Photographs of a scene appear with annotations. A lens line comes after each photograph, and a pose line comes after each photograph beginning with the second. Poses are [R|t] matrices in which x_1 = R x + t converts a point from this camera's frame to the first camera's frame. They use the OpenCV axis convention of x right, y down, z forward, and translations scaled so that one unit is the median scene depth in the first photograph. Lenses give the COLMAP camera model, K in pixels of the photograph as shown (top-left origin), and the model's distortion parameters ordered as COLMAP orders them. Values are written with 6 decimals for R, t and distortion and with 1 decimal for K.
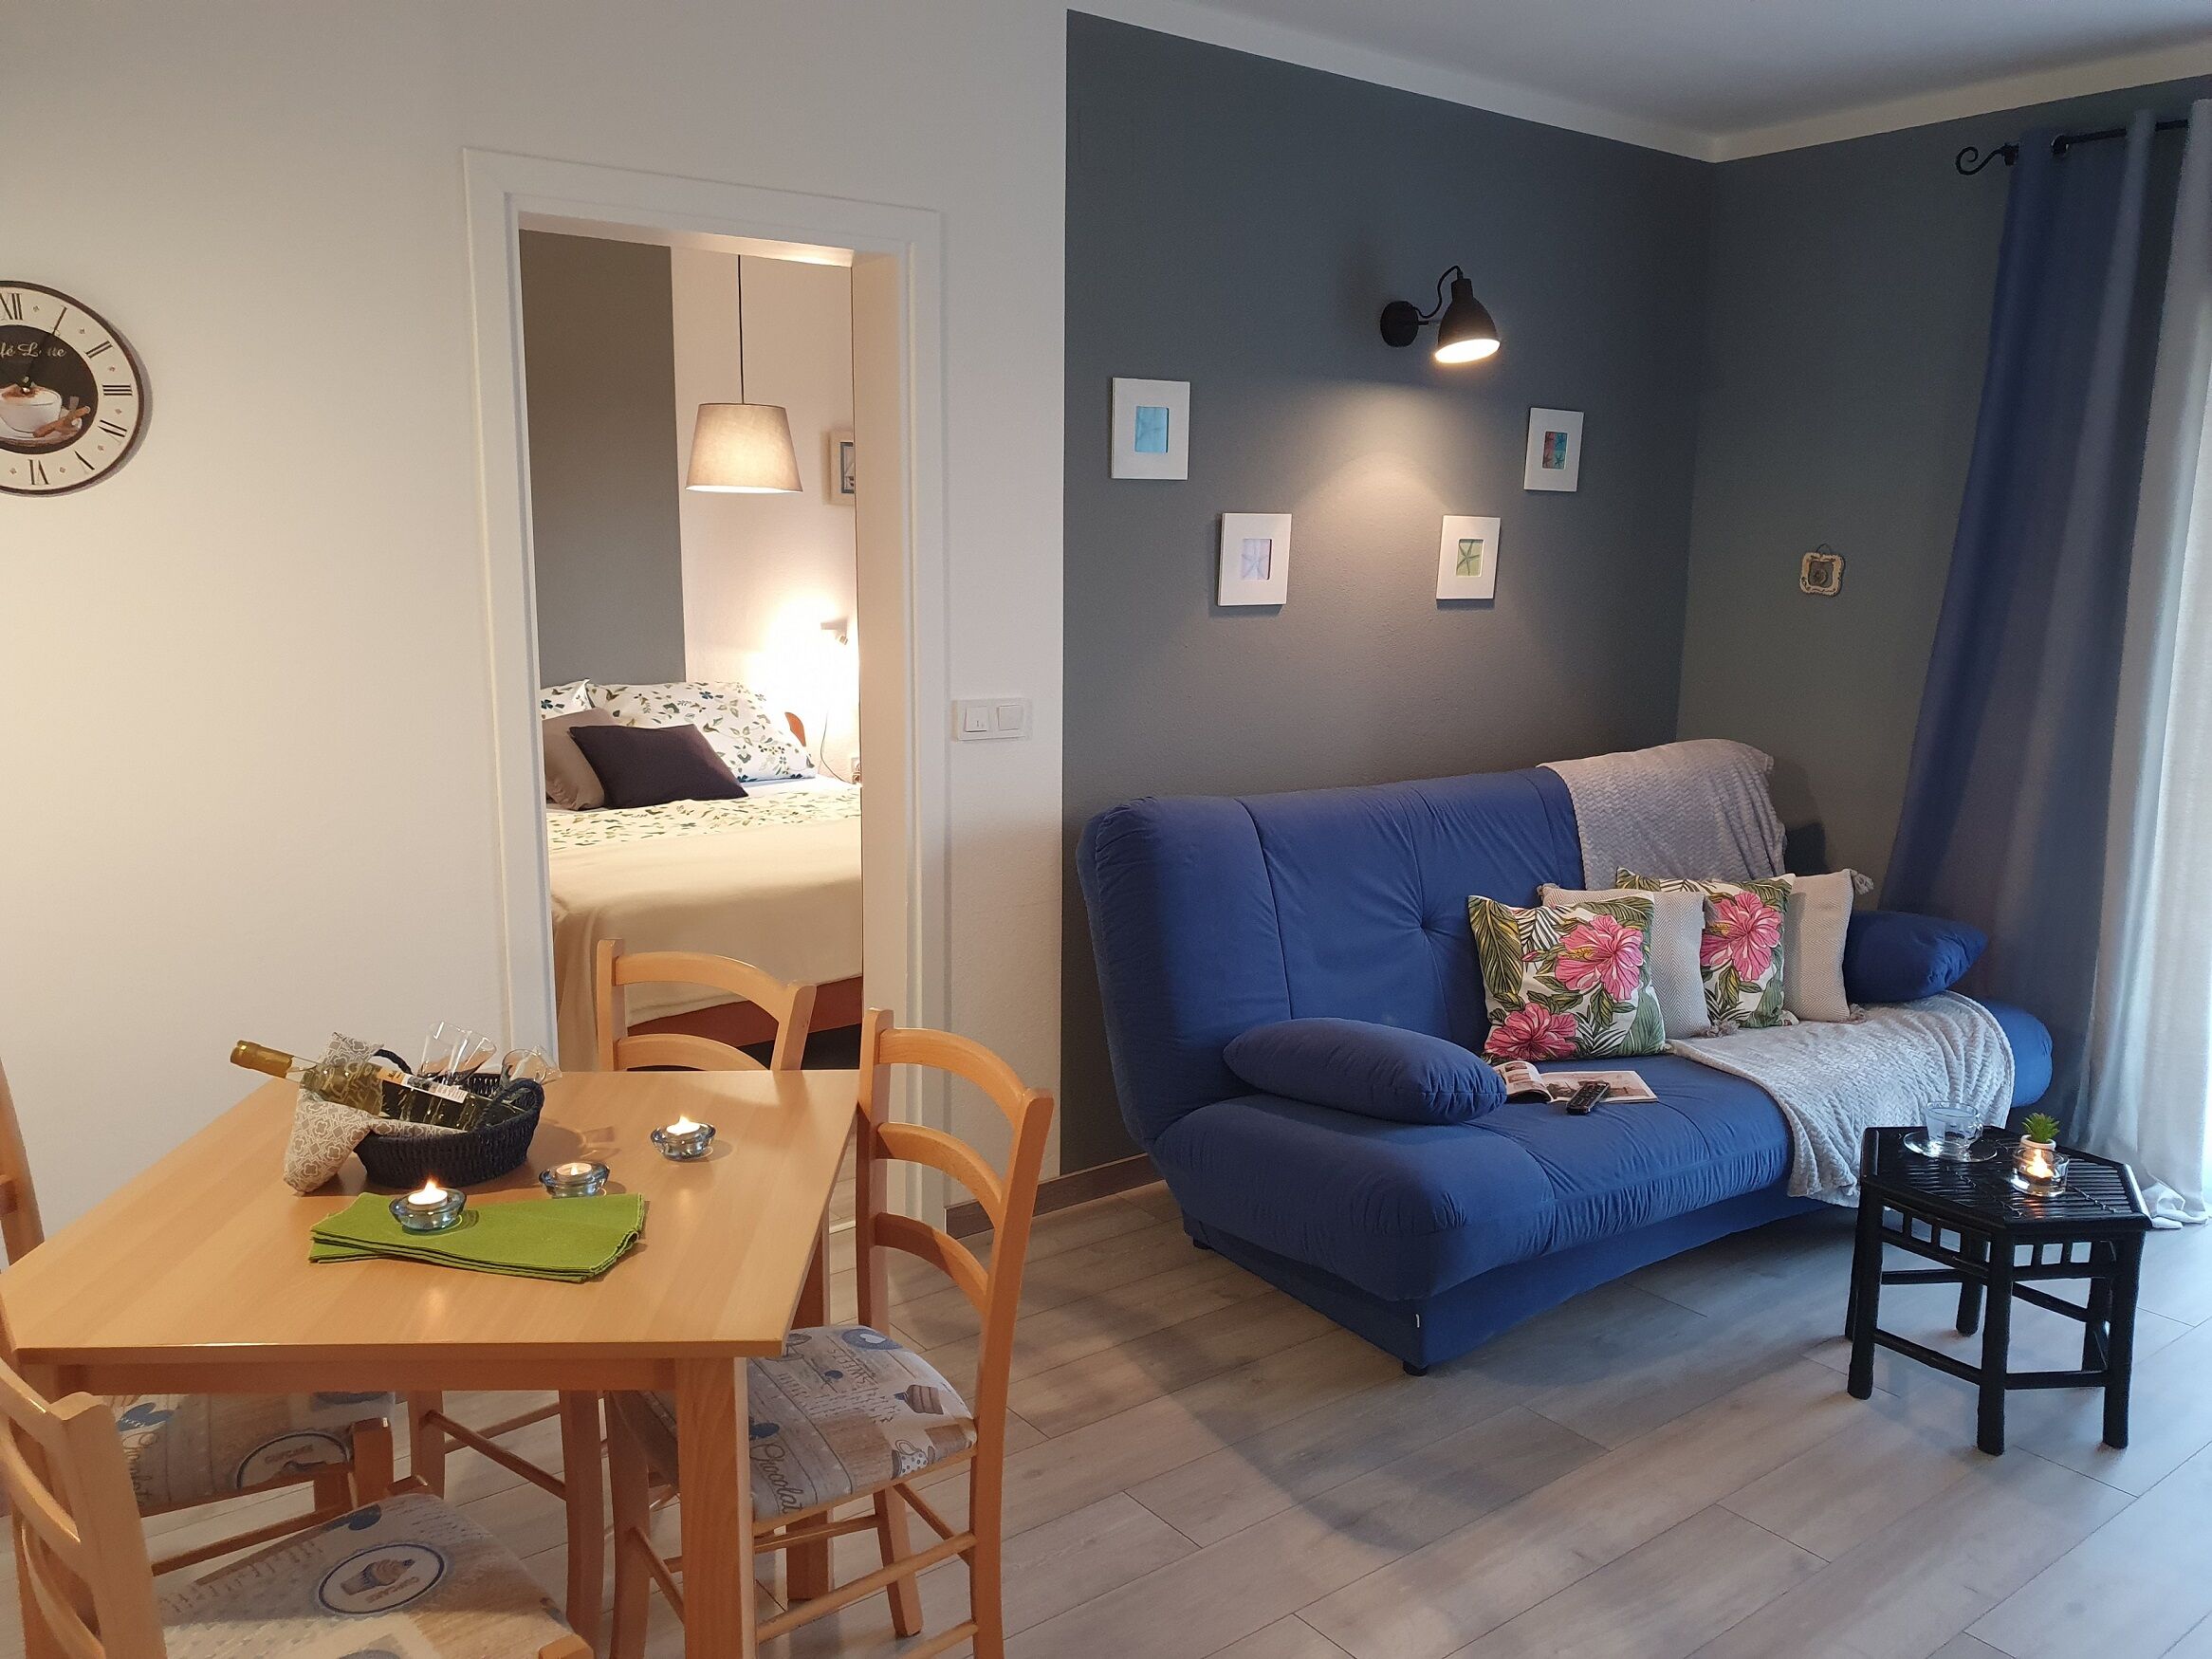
lens RADIAL K [[1727.0, 0, 1109.3], [0, 1727.0, 834.1], [0, 0, 1]] dist [0.028781, -0.007499]
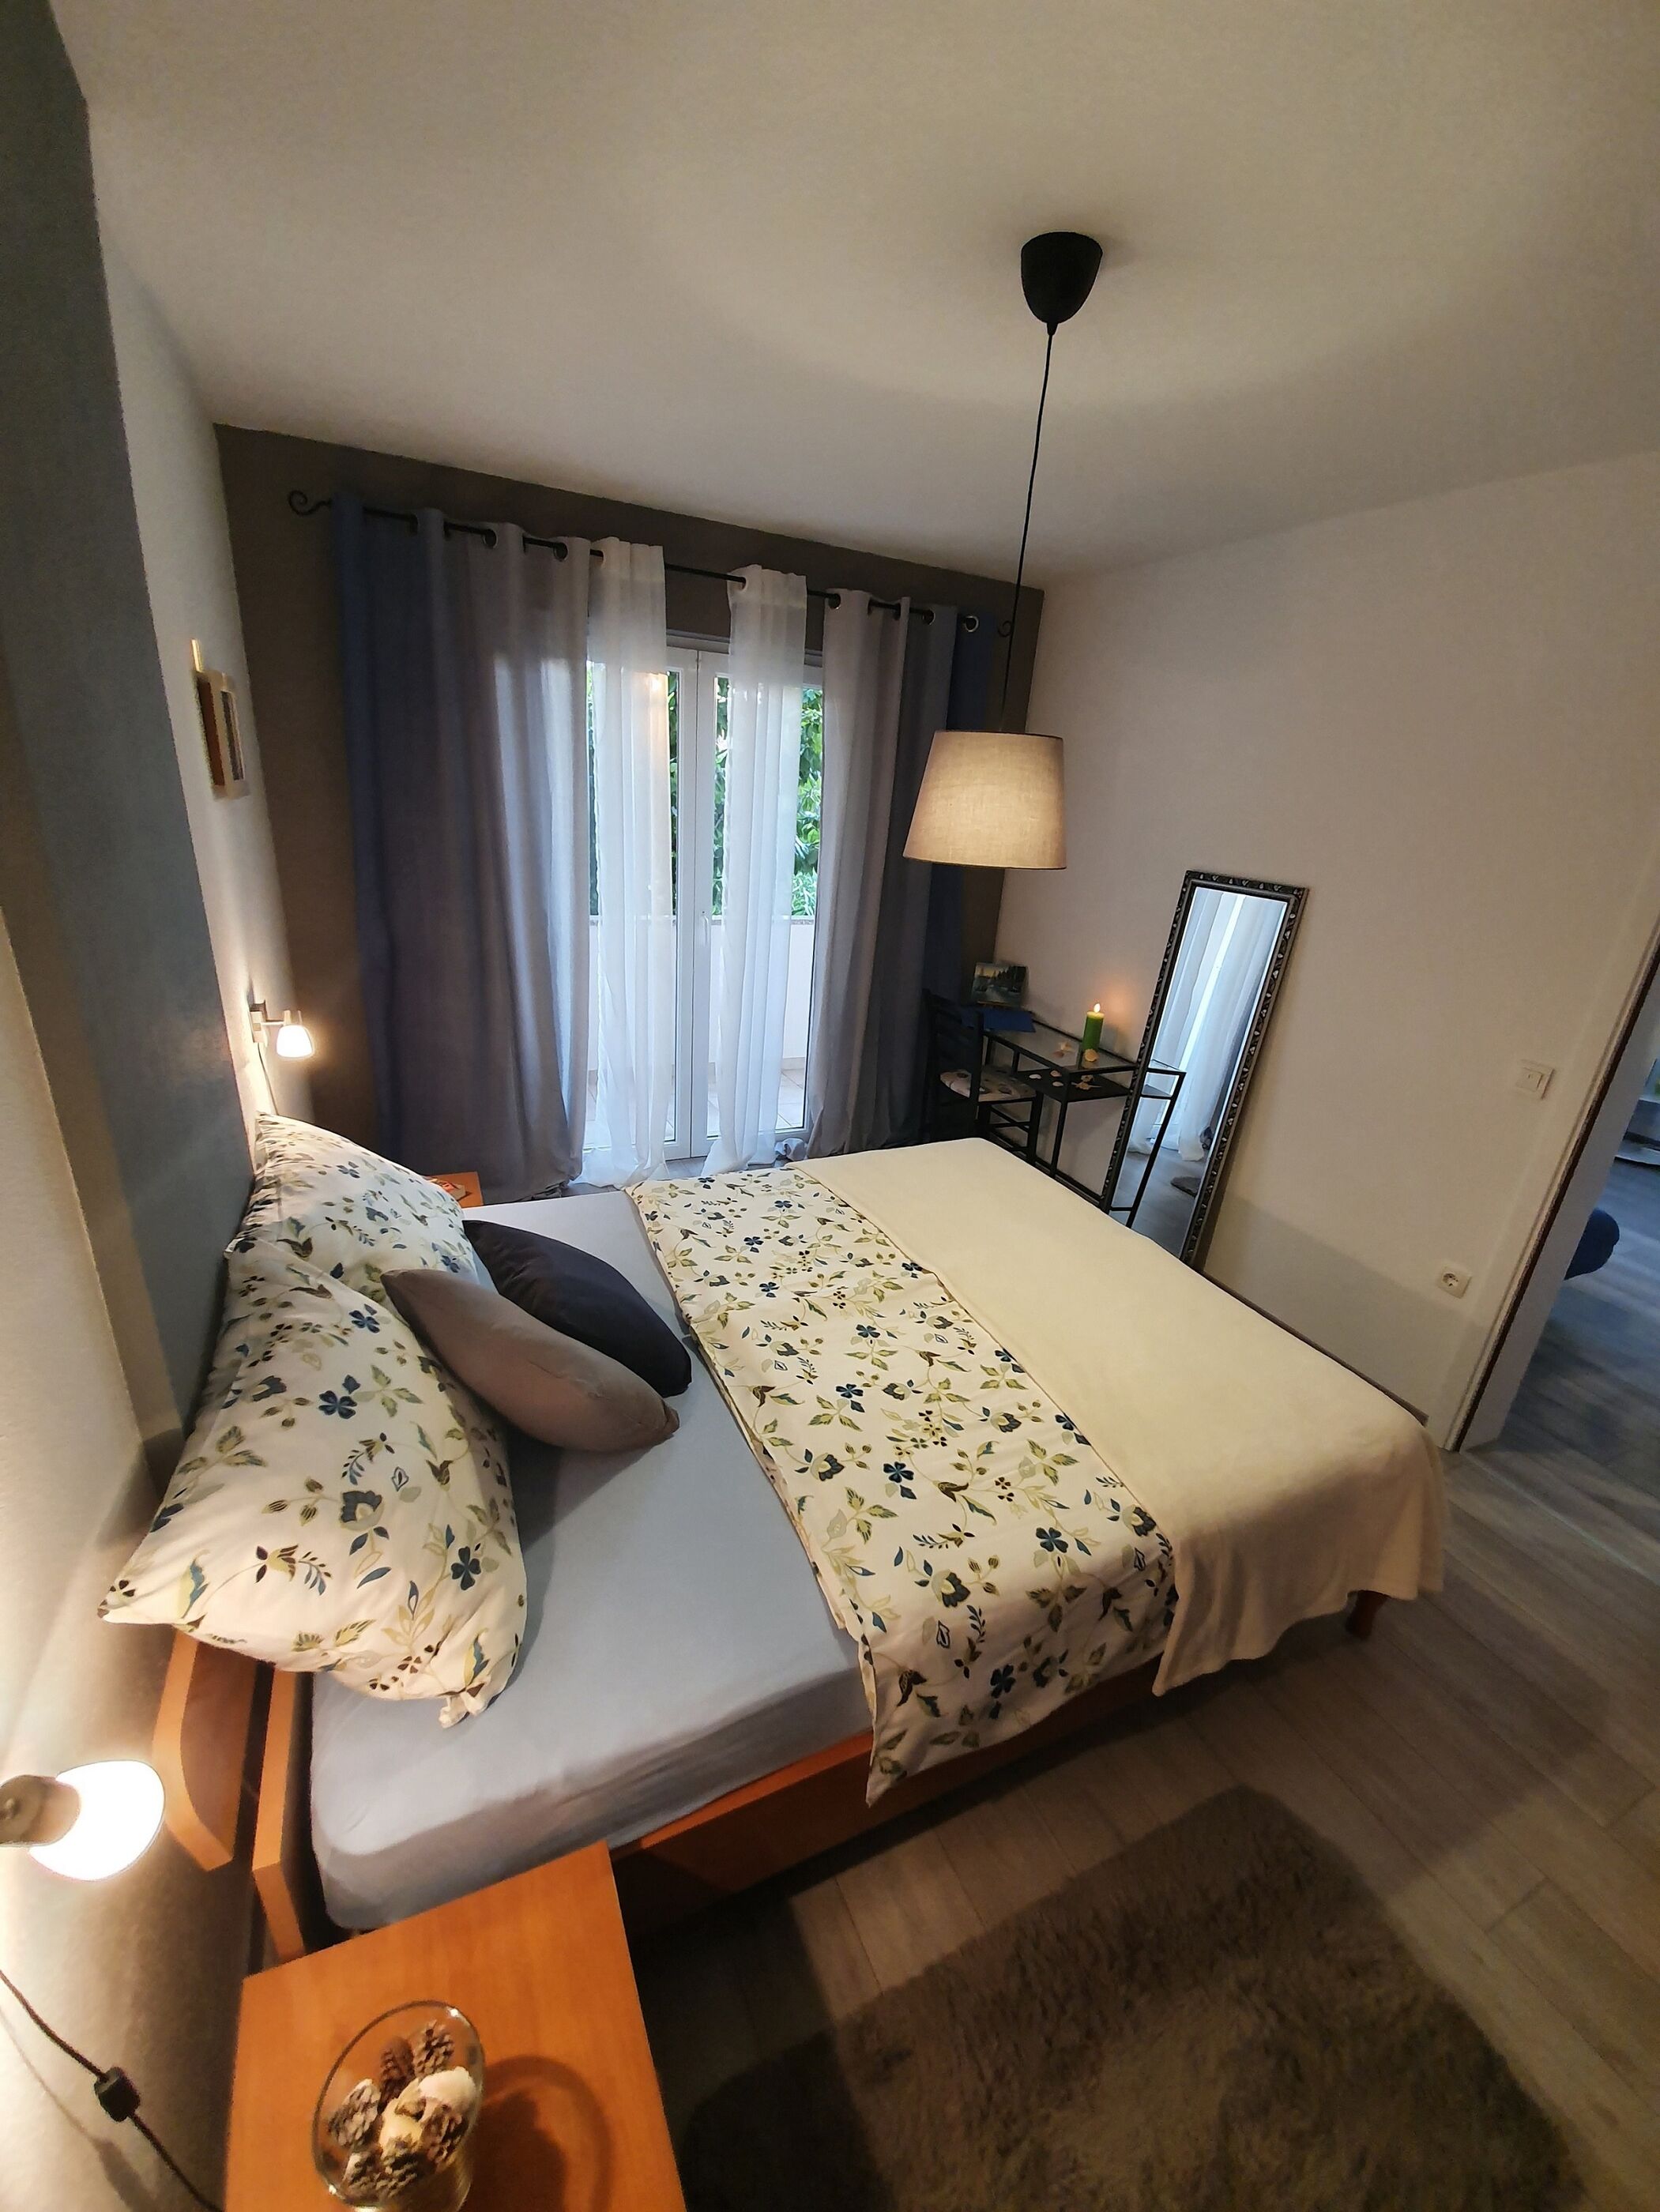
lens RADIAL K [[887.9, 0, 833.3], [0, 887.9, 1130.6], [0, 0, 1]] dist [0.004693, -0.011070]
pose [[0.207683, -0.354822, 0.911575, -0.835605], [0.095321, 0.934800, 0.342145, -0.322764], [-0.973541, 0.015834, 0.227964, 1.376503]]
